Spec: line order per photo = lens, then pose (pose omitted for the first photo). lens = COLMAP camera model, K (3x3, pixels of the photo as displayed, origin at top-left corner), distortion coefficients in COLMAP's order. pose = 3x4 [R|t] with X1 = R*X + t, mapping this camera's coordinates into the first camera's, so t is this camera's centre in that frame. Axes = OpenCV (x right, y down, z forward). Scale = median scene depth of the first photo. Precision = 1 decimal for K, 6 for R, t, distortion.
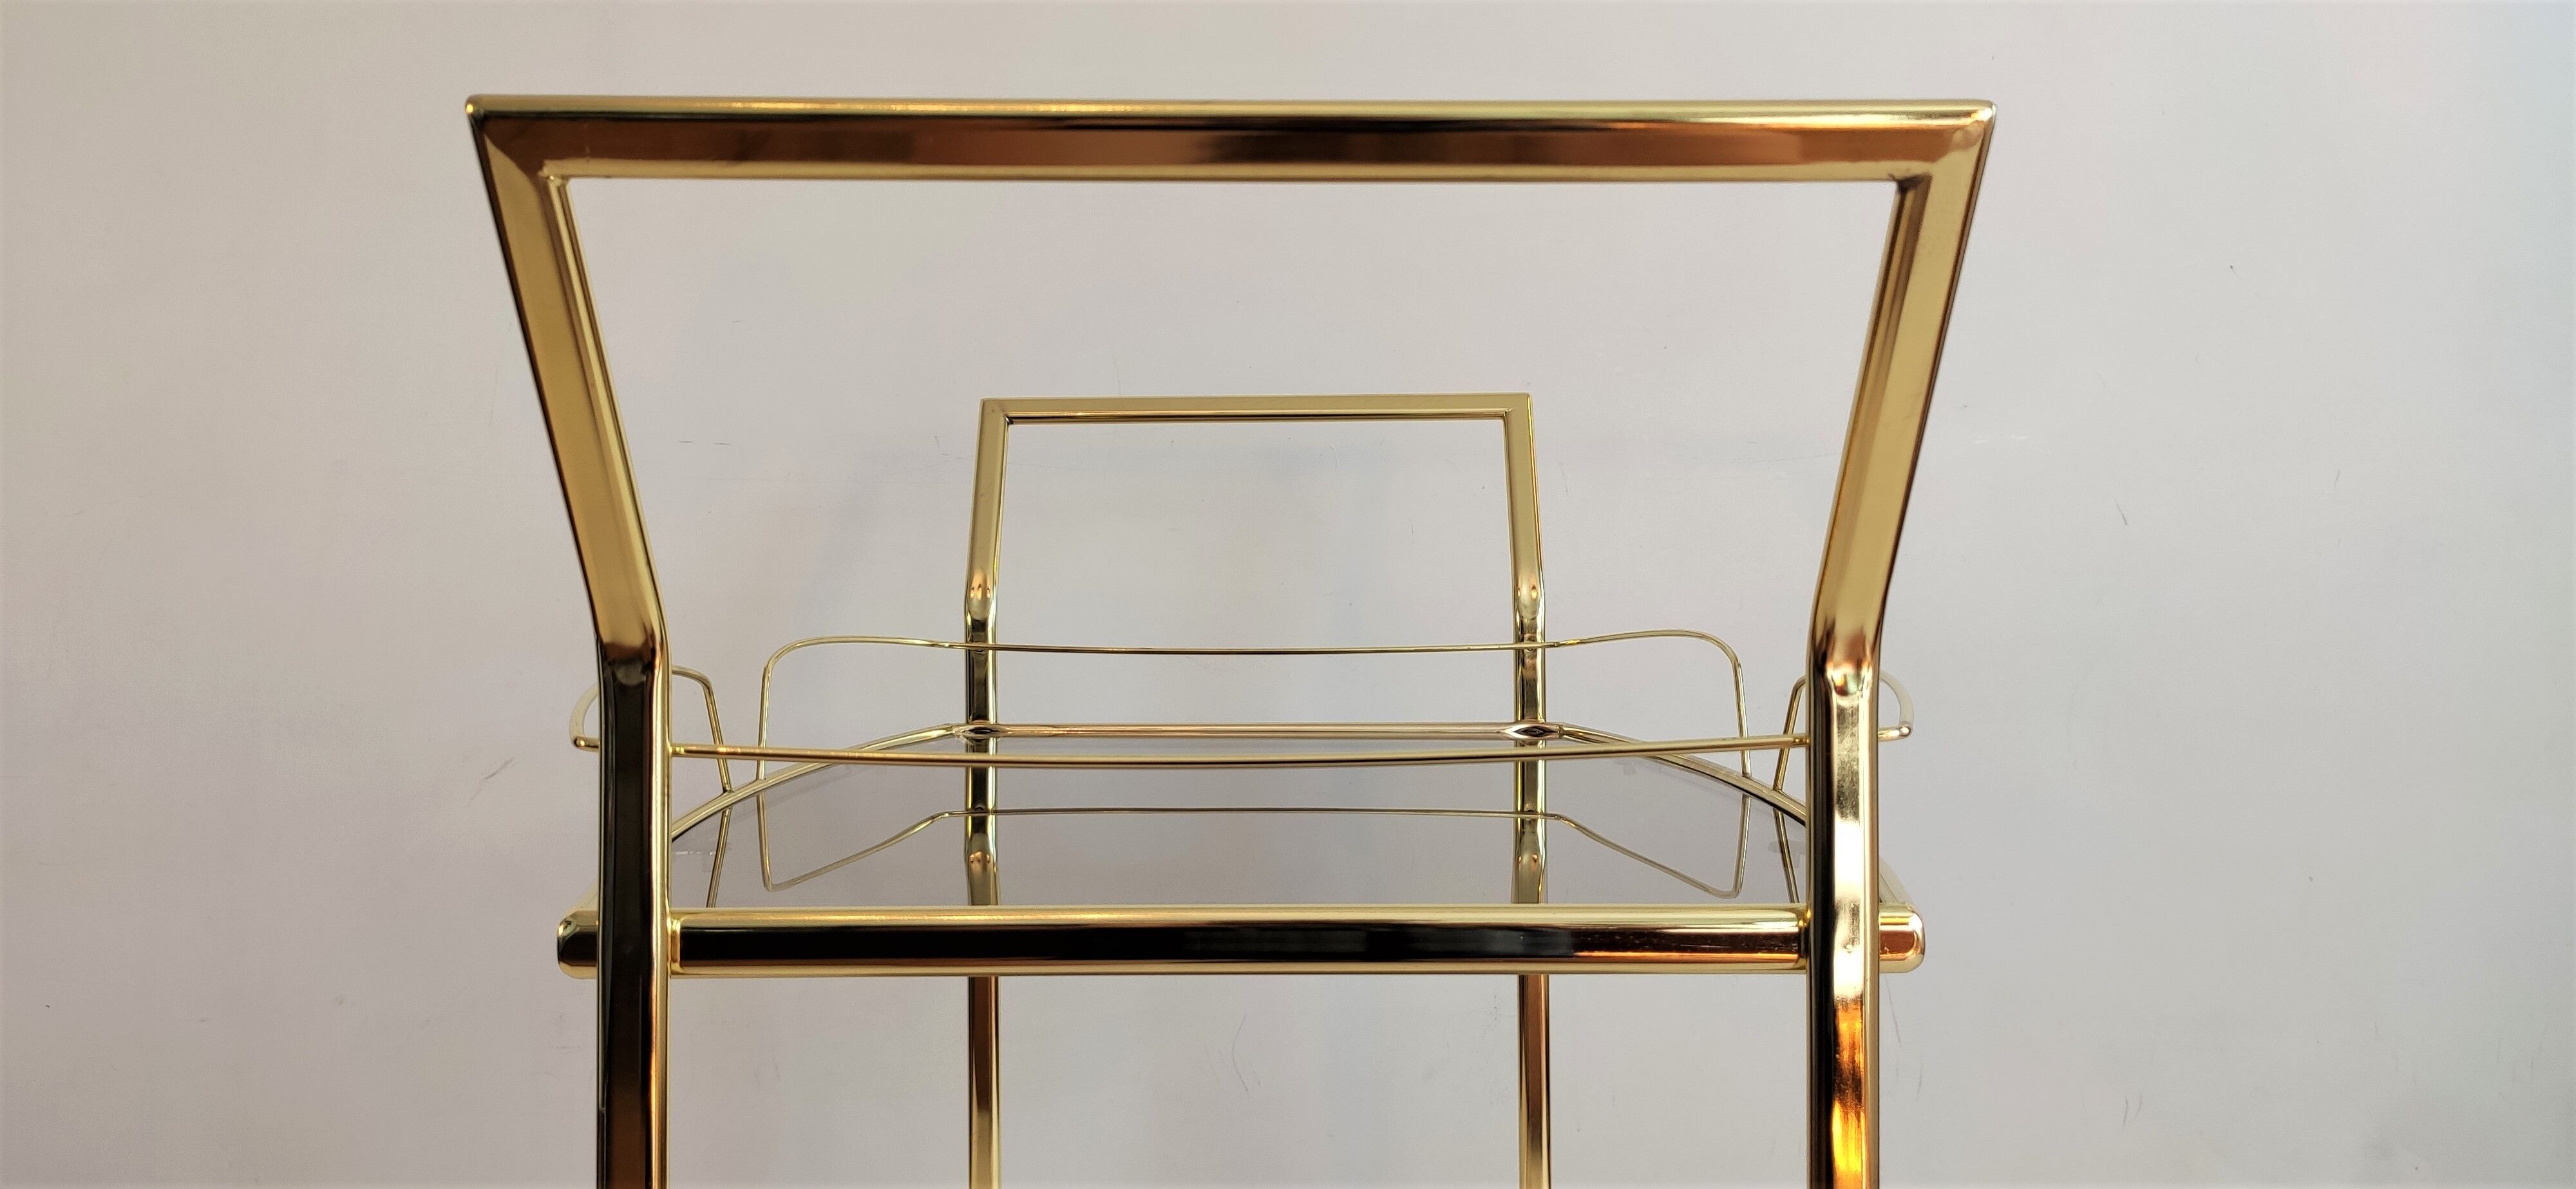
lens RADIAL K [[1780.7, 0, 1278.5], [0, 1780.7, 595.4], [0, 0, 1]] dist [0.018689, -0.000854]
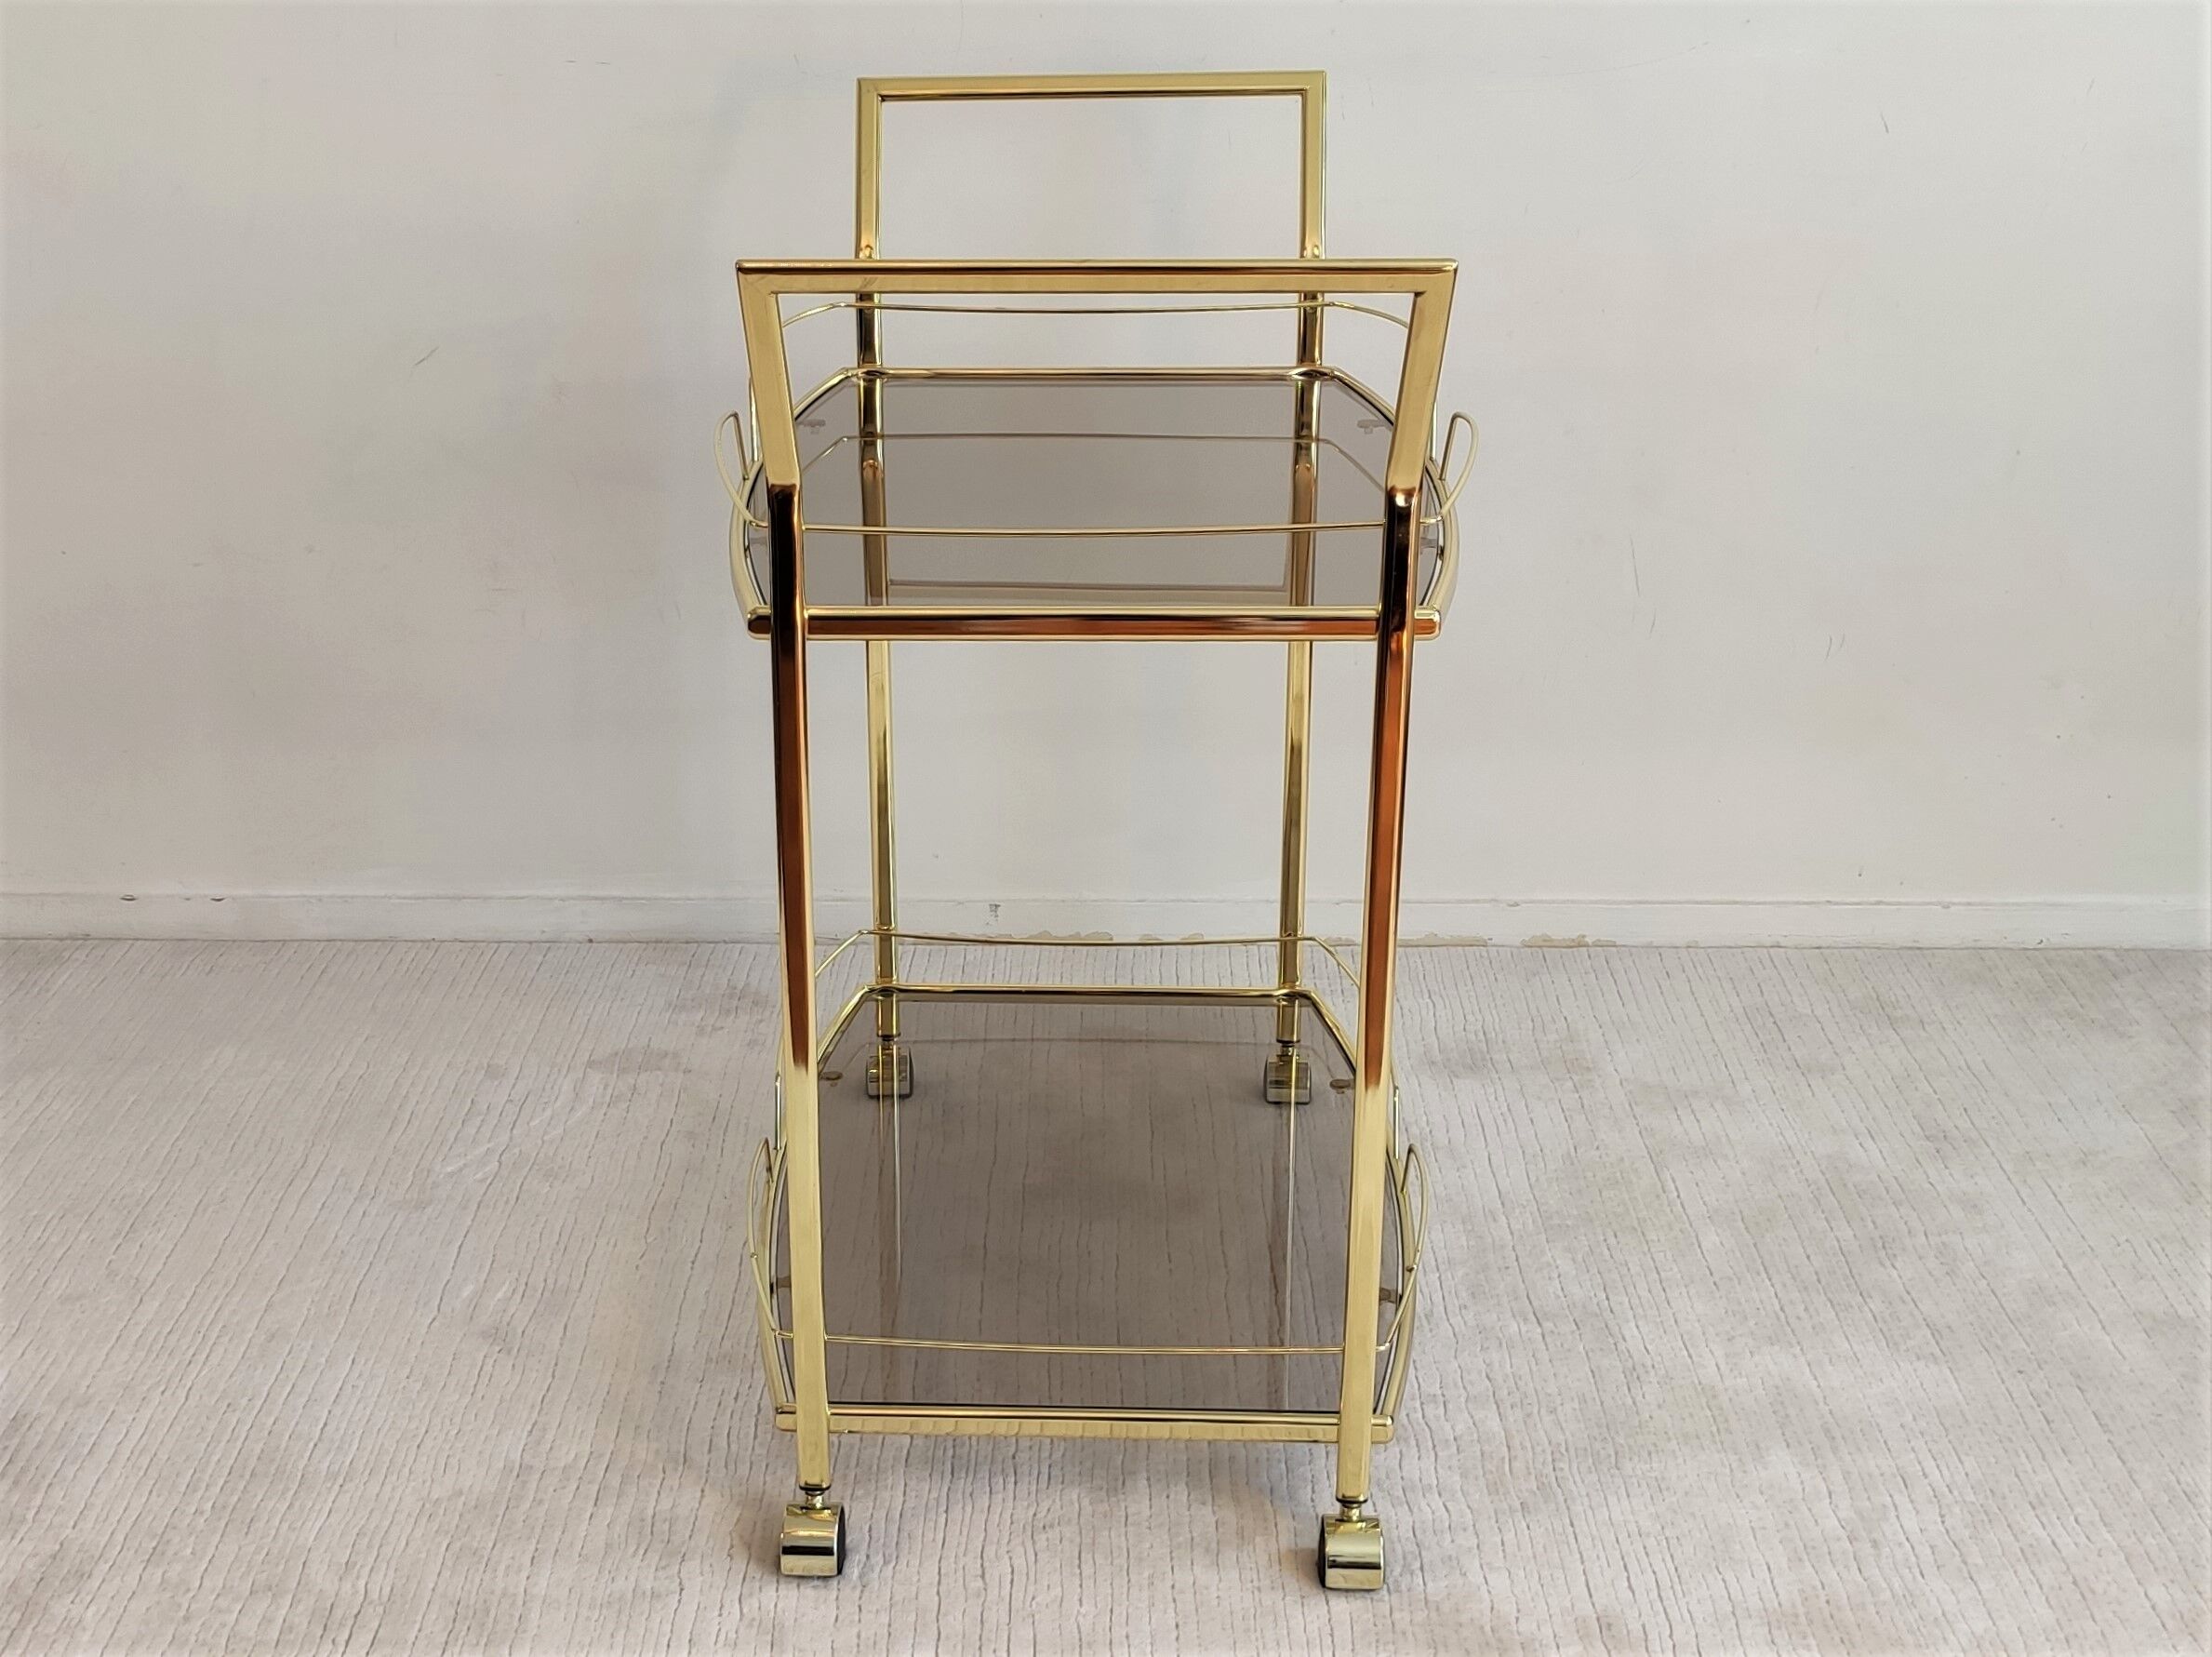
lens RADIAL K [[2696.4, 0, 1095.7], [0, 2696.4, 830.2], [0, 0, 1]] dist [0.067773, 0.000000]
pose [[0.999976, 0.006552, 0.002401, -0.010925], [-0.006973, 0.924851, 0.380266, -0.347456], [0.000271, -0.380273, 0.924874, -0.880144]]
